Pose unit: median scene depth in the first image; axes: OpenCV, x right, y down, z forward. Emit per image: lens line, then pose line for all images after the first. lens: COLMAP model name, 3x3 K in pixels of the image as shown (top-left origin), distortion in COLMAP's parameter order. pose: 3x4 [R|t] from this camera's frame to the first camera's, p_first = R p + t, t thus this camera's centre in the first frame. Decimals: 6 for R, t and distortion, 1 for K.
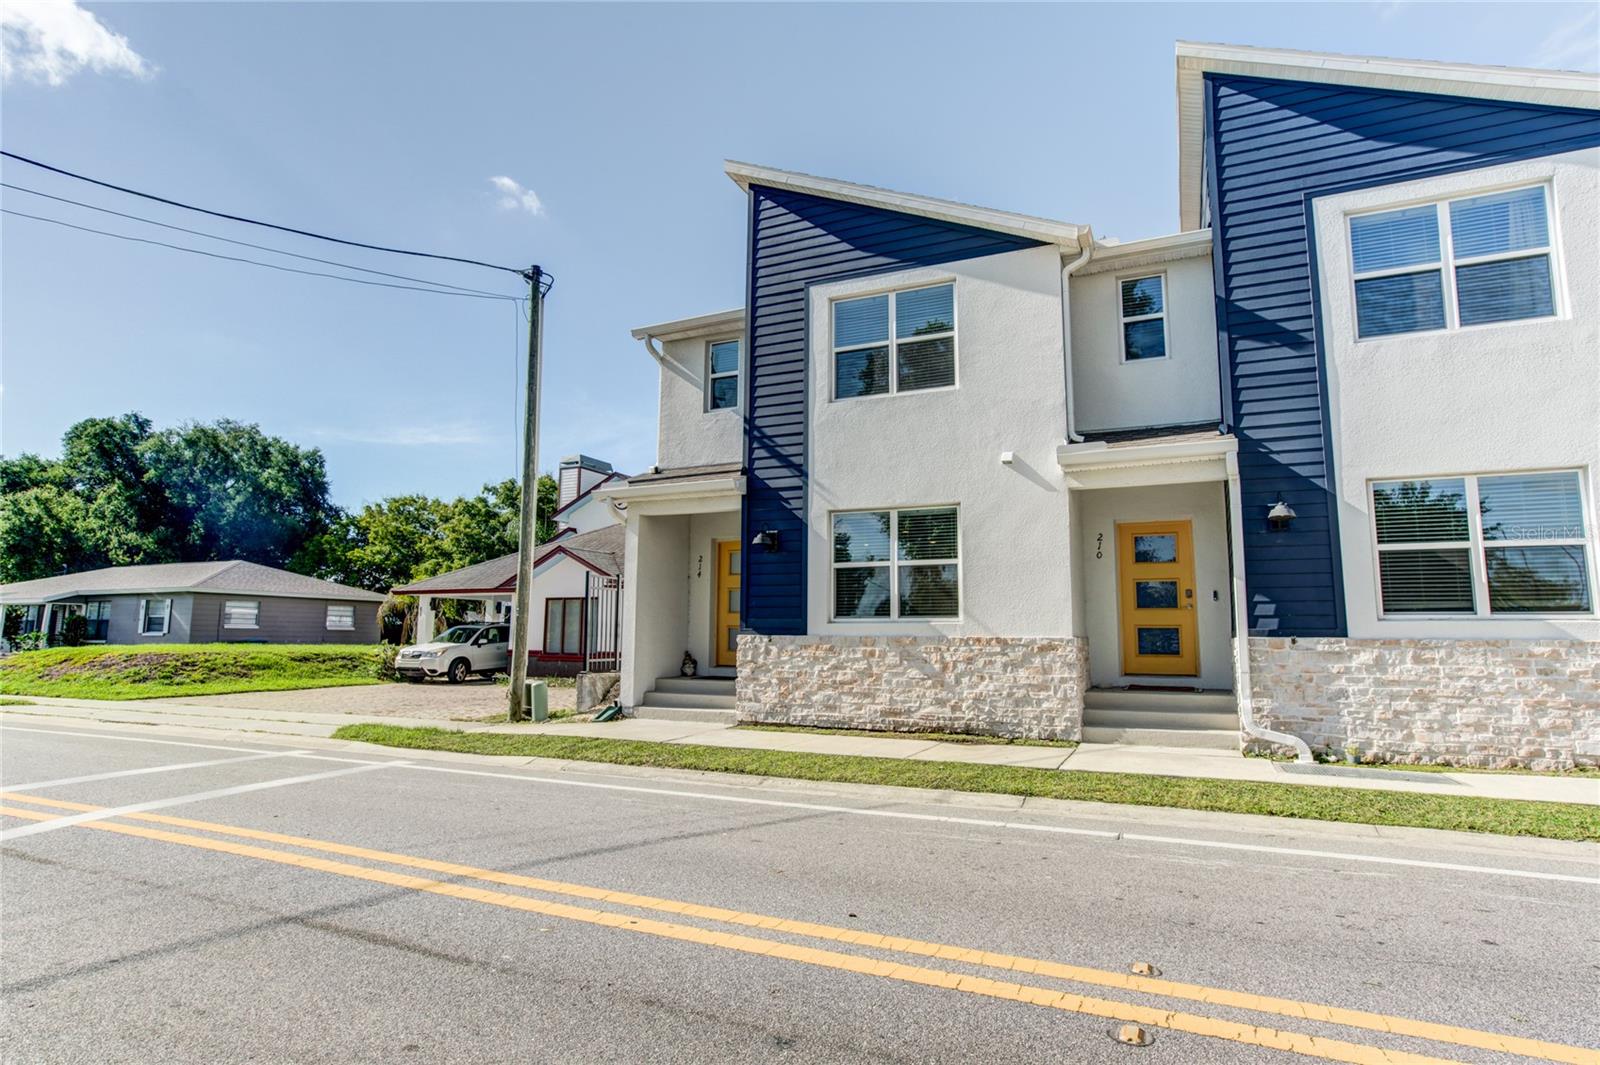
lens RADIAL K [[852.0, 0, 806.6], [0, 852.0, 533.5], [0, 0, 1]] dist [-0.025258, 0.022527]
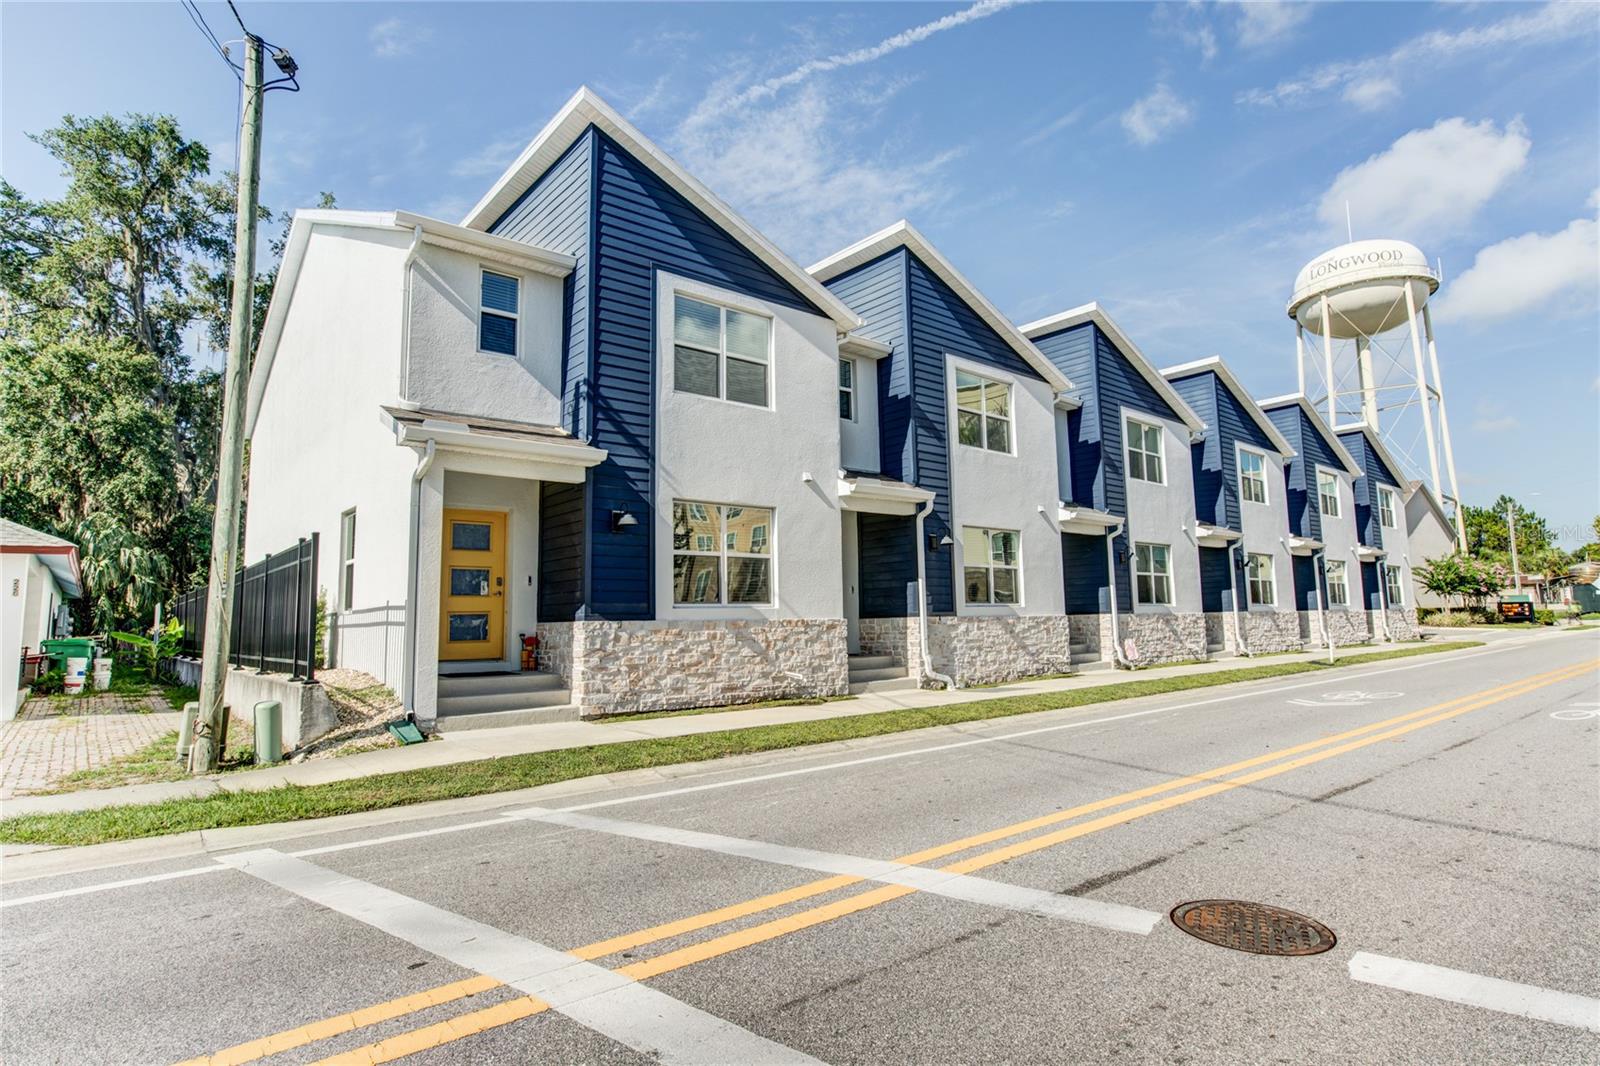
lens RADIAL K [[852.0, 0, 806.6], [0, 852.0, 534.0], [0, 0, 1]] dist [-0.025258, 0.022527]
pose [[0.426207, 0.079073, 0.901163, -0.859266], [-0.089777, 0.994952, -0.044842, 0.049427], [-0.900160, -0.061792, 0.431155, 0.432885]]
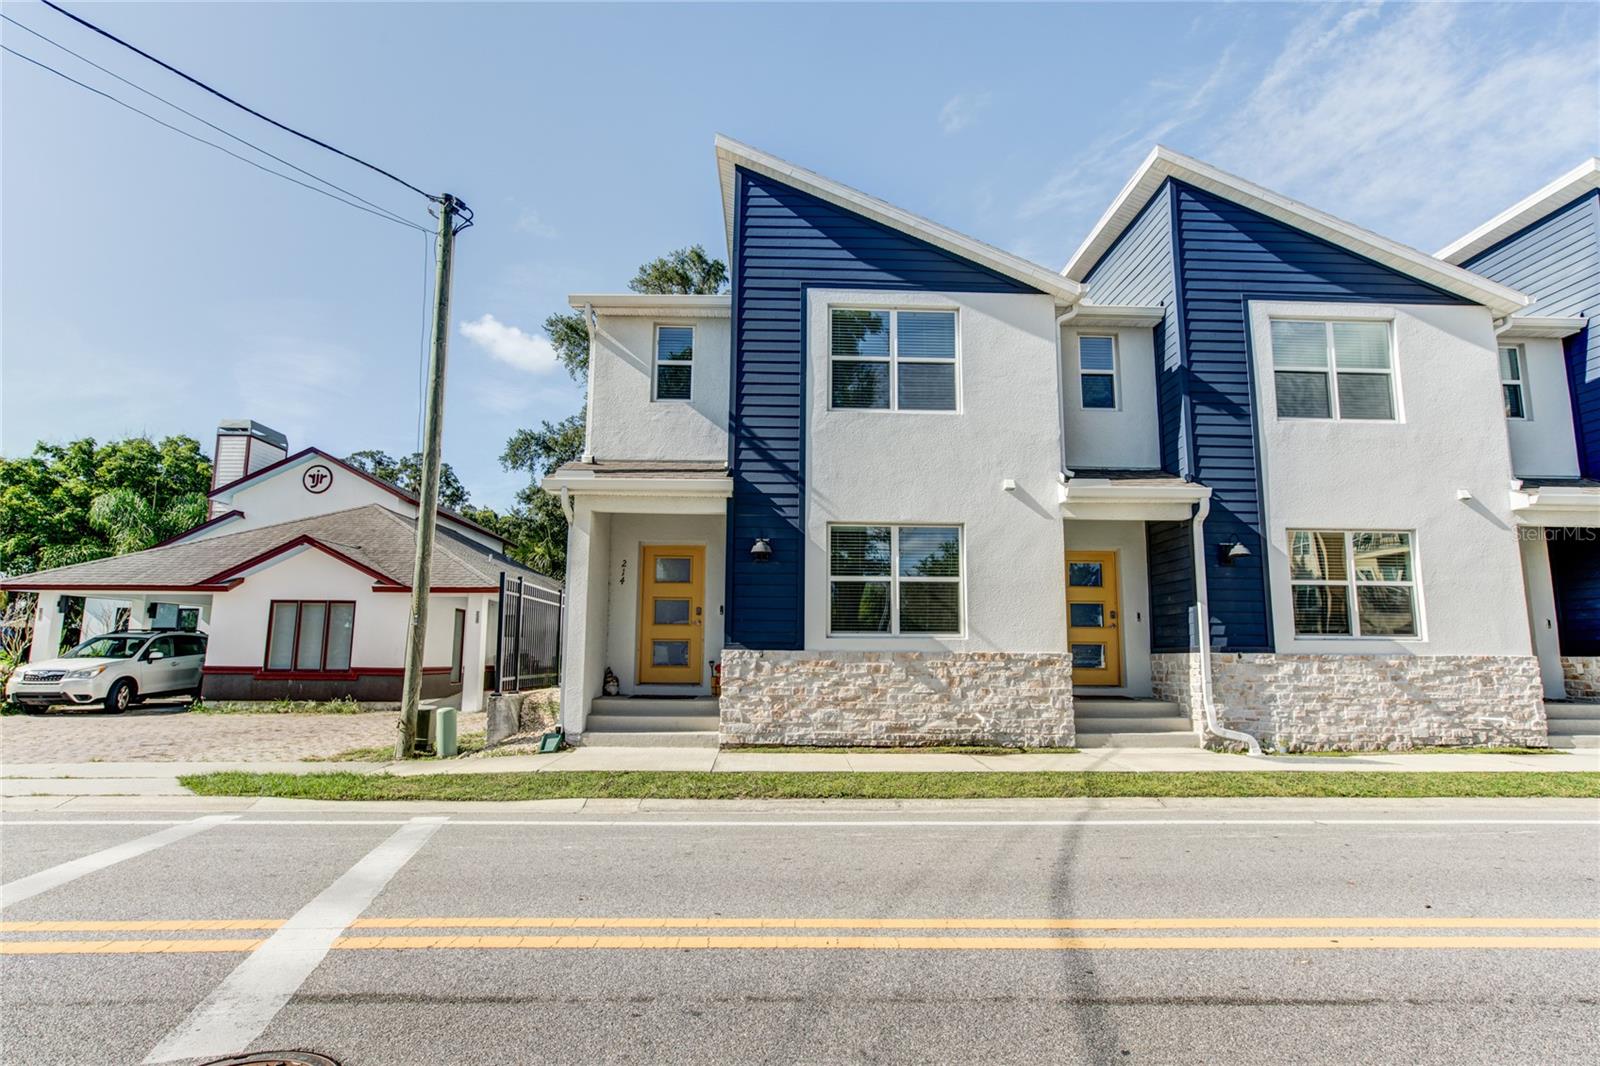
lens RADIAL K [[866.6, 0, 800.0], [0, 866.6, 533.0], [0, 0, 1]] dist [-0.027066, 0.022388]
pose [[0.893521, 0.061618, 0.444774, -0.460283], [-0.056026, 0.998098, -0.025722, 0.013766], [-0.445513, -0.001936, 0.895274, 0.136608]]
